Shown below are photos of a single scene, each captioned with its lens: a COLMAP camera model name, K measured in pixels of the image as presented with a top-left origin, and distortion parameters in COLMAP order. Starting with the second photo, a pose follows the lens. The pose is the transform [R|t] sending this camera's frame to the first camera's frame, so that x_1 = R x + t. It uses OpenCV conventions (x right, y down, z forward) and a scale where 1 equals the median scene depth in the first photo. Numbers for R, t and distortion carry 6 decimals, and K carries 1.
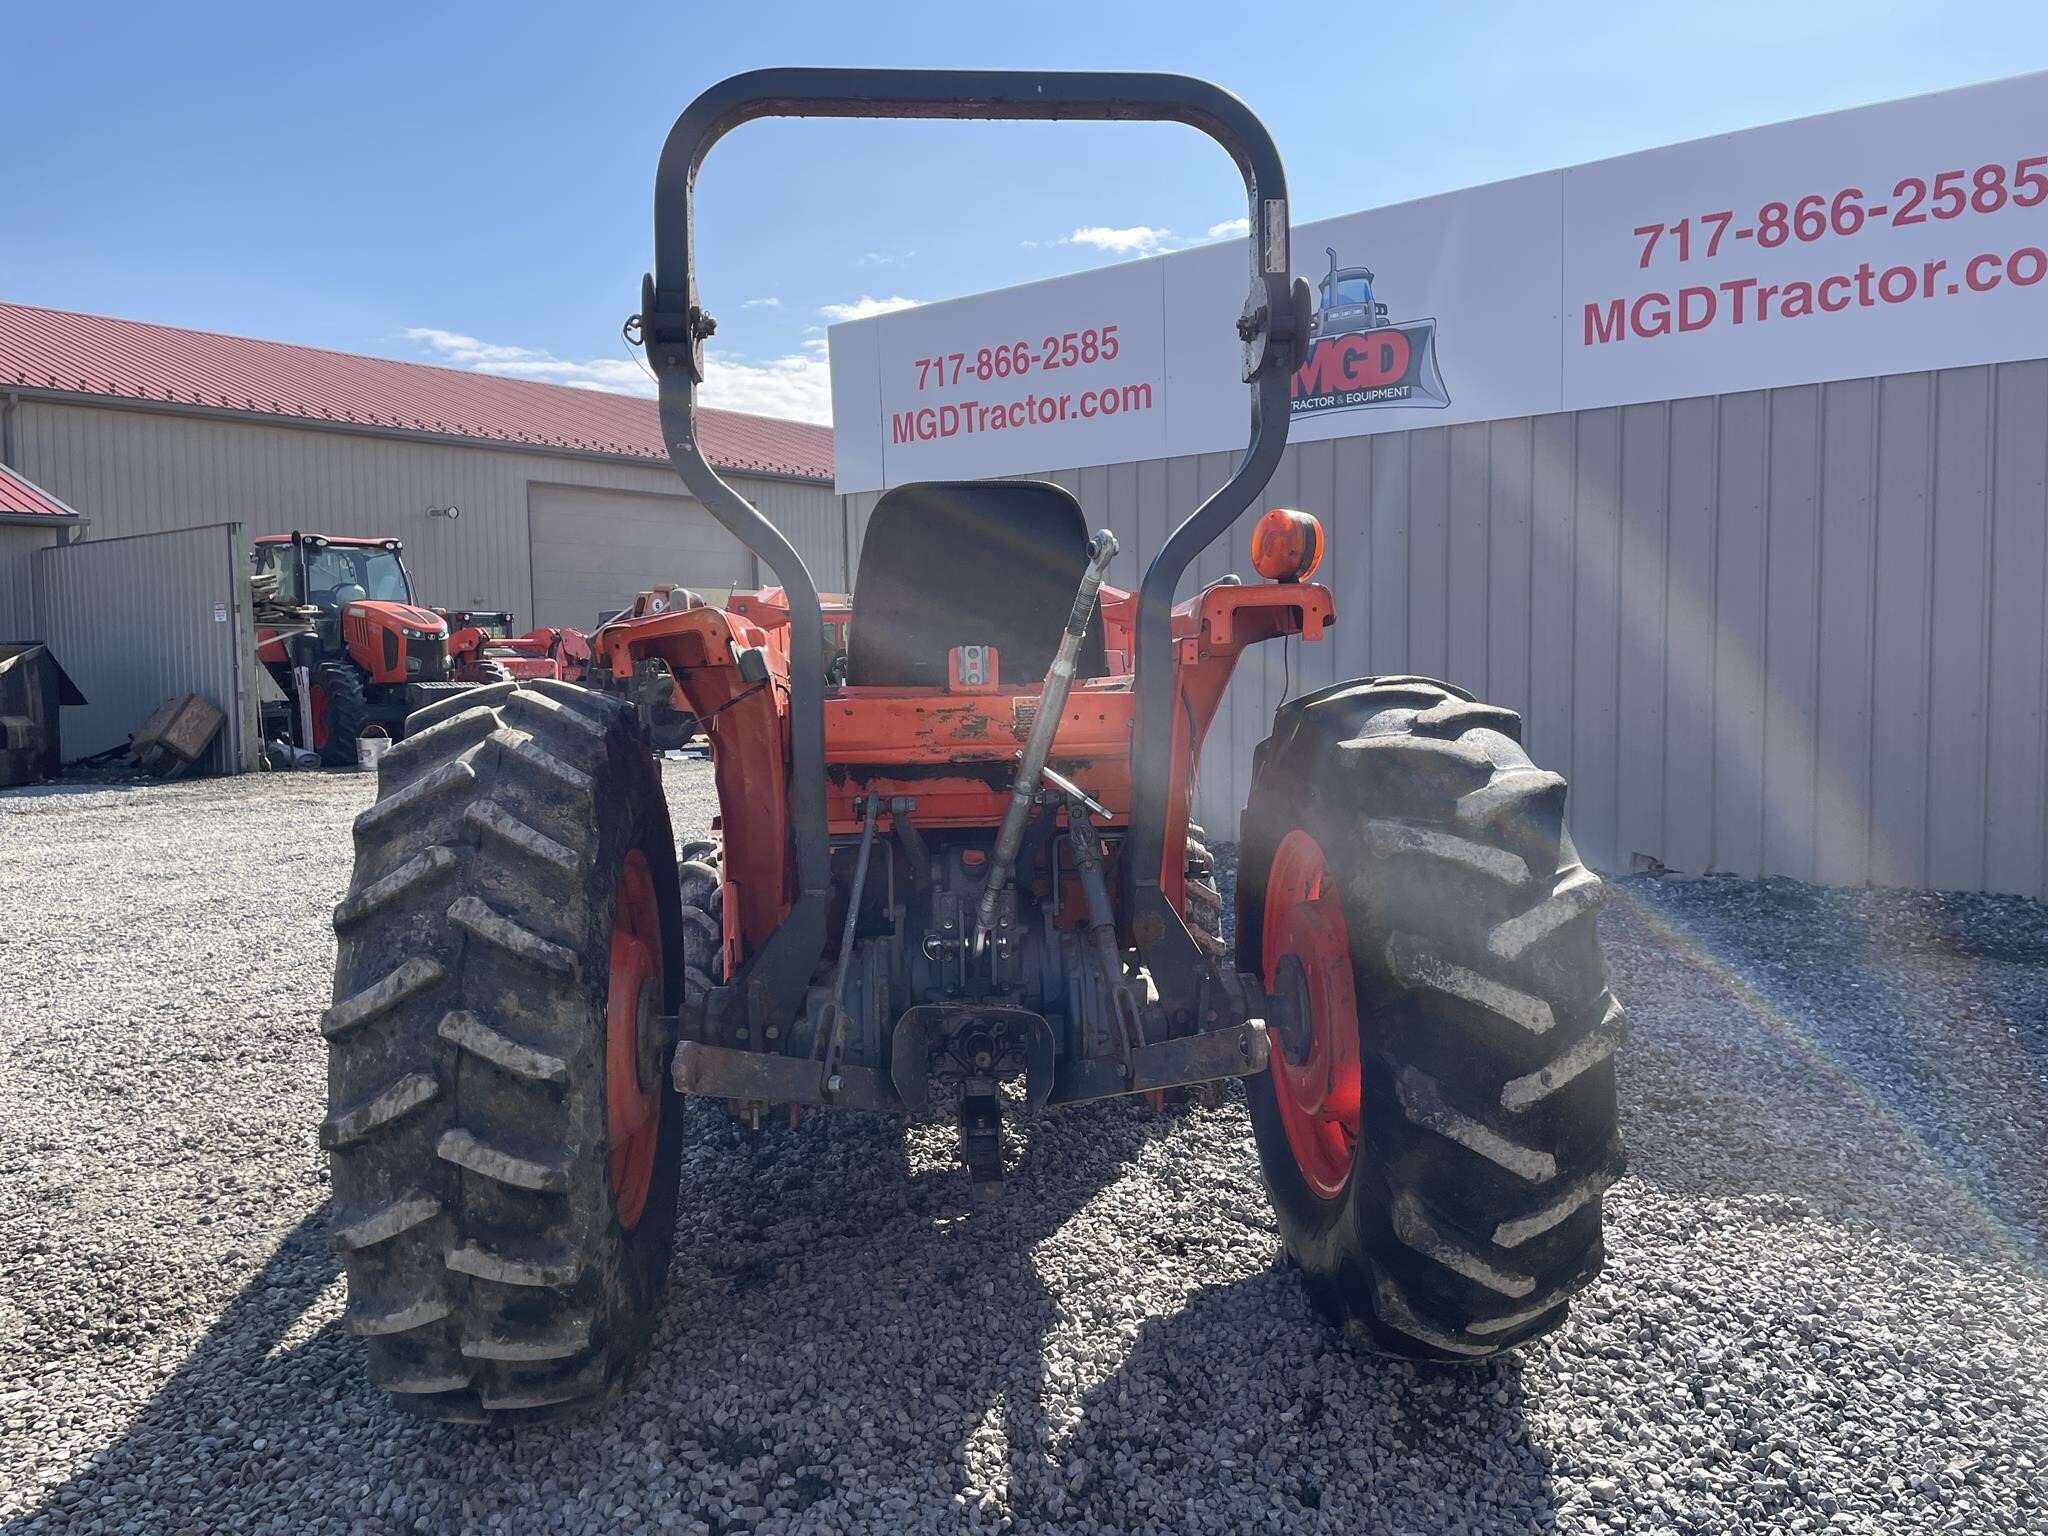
lens RADIAL K [[1624.1, 0, 902.5], [0, 1624.1, 770.7], [0, 0, 1]] dist [-0.007255, -0.008789]
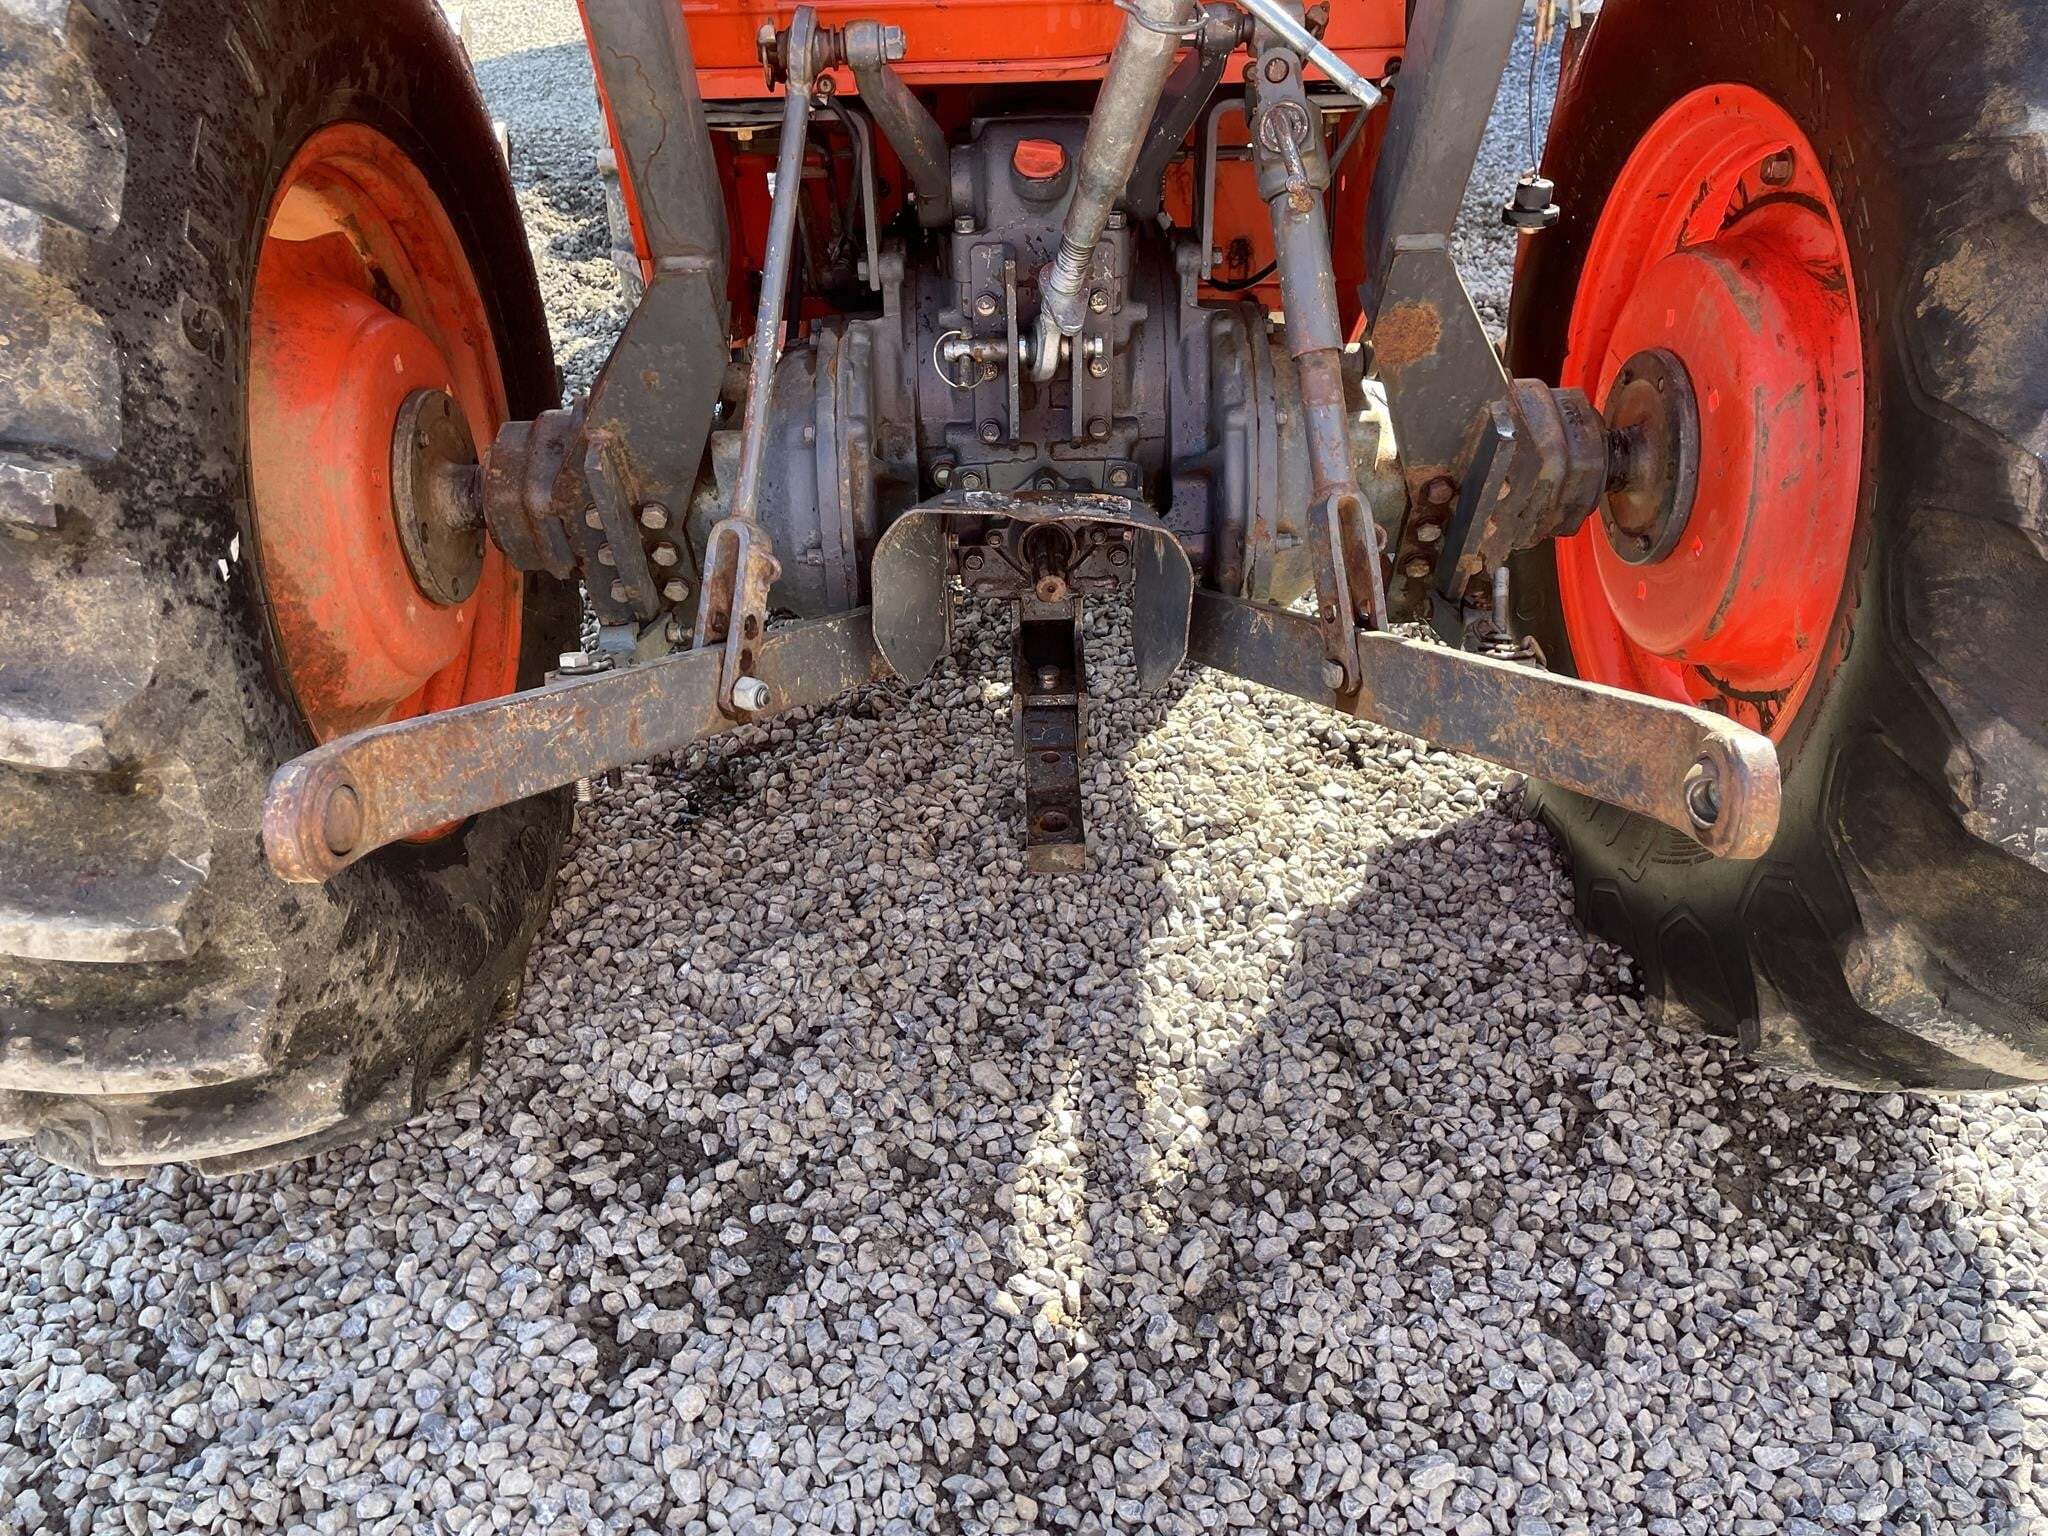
lens RADIAL K [[1532.9, 0, 1012.8], [0, 1532.9, 768.9], [0, 0, 1]] dist [0.092997, -0.130029]
pose [[0.999943, -0.008147, 0.006894, 0.033579], [0.003598, 0.865470, 0.500947, -0.019786], [-0.010048, -0.500894, 0.865450, 0.550752]]
